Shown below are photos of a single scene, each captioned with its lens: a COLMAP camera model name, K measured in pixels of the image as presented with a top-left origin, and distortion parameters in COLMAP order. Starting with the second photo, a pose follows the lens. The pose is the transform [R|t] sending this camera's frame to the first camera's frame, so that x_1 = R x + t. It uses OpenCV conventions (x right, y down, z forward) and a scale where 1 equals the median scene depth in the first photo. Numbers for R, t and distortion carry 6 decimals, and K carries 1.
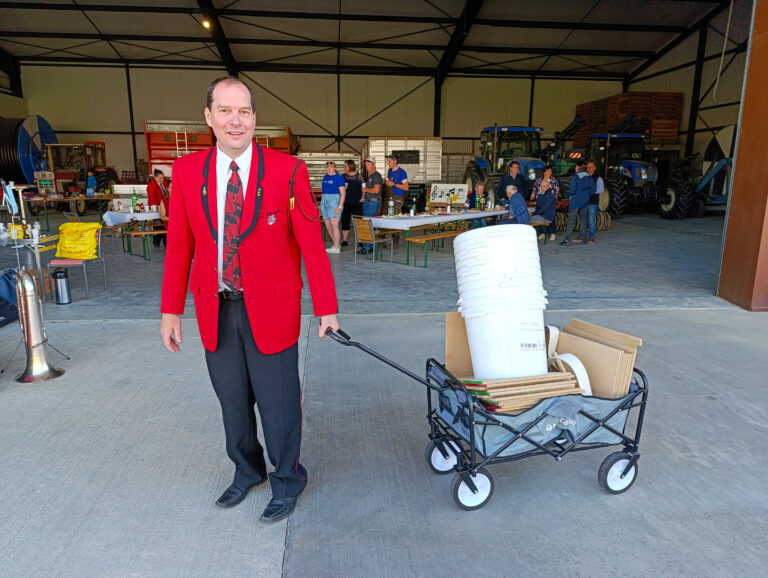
lens RADIAL K [[523.6, 0, 387.2], [0, 523.6, 287.1], [0, 0, 1]] dist [0.033405, -0.036464]
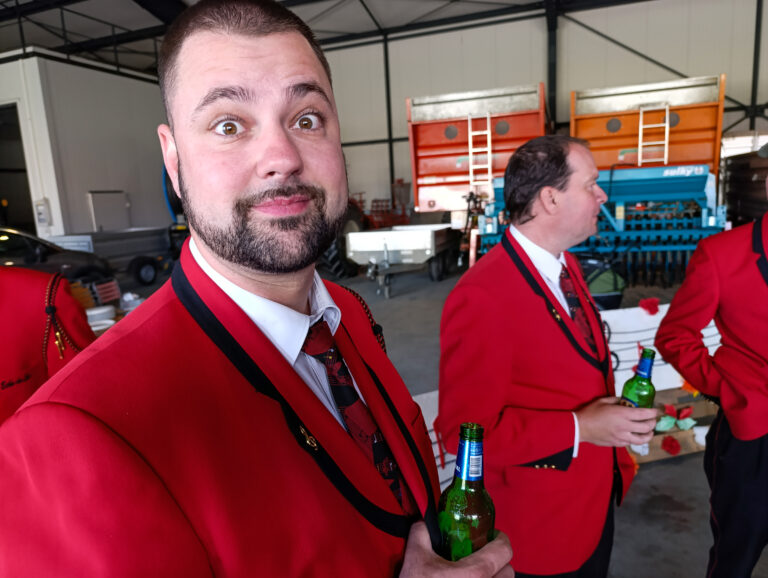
lens RADIAL K [[540.4, 0, 375.6], [0, 540.4, 291.0], [0, 0, 1]] dist [0.013743, -0.033449]
pose [[0.889276, 0.025154, -0.456680, -0.244244], [-0.034241, 0.999346, -0.011633, -0.126048], [0.456088, 0.025982, 0.889555, 0.521855]]
